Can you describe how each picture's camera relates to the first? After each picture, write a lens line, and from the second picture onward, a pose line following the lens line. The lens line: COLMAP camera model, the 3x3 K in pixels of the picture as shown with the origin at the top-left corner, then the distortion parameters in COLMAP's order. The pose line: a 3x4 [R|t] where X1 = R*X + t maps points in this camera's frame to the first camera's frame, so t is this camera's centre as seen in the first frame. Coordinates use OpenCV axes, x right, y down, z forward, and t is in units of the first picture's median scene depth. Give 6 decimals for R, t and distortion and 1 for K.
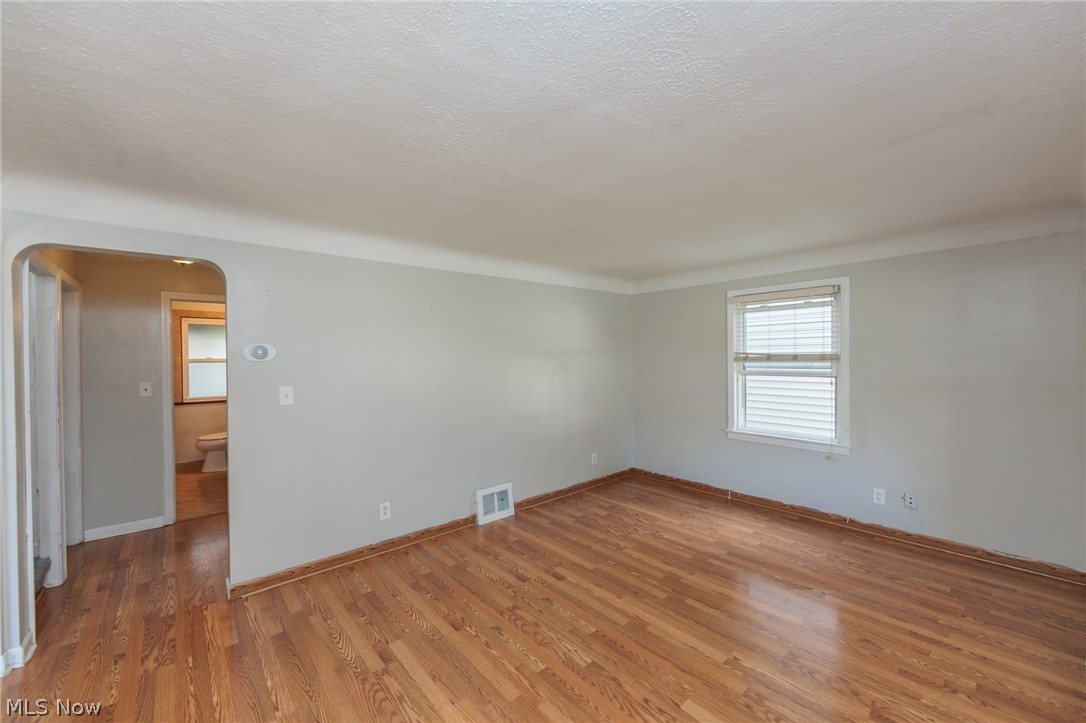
lens RADIAL K [[422.7, 0, 543.0], [0, 422.7, 361.5], [0, 0, 1]] dist [0.002073, 0.000133]
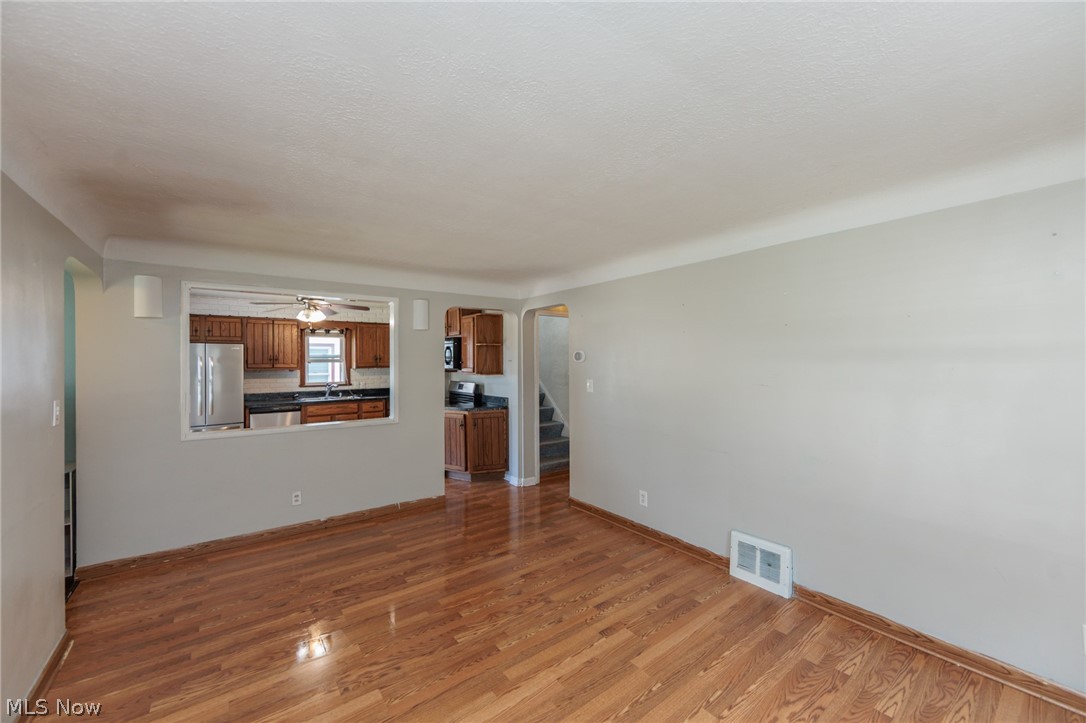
lens RADIAL K [[422.9, 0, 546.1], [0, 422.9, 360.0], [0, 0, 1]] dist [-0.002637, -0.000371]
pose [[-0.061197, 0.007080, -0.998101, 0.810087], [-0.004730, 0.999962, 0.007383, -0.016802], [0.998115, 0.005173, -0.061161, 0.885299]]
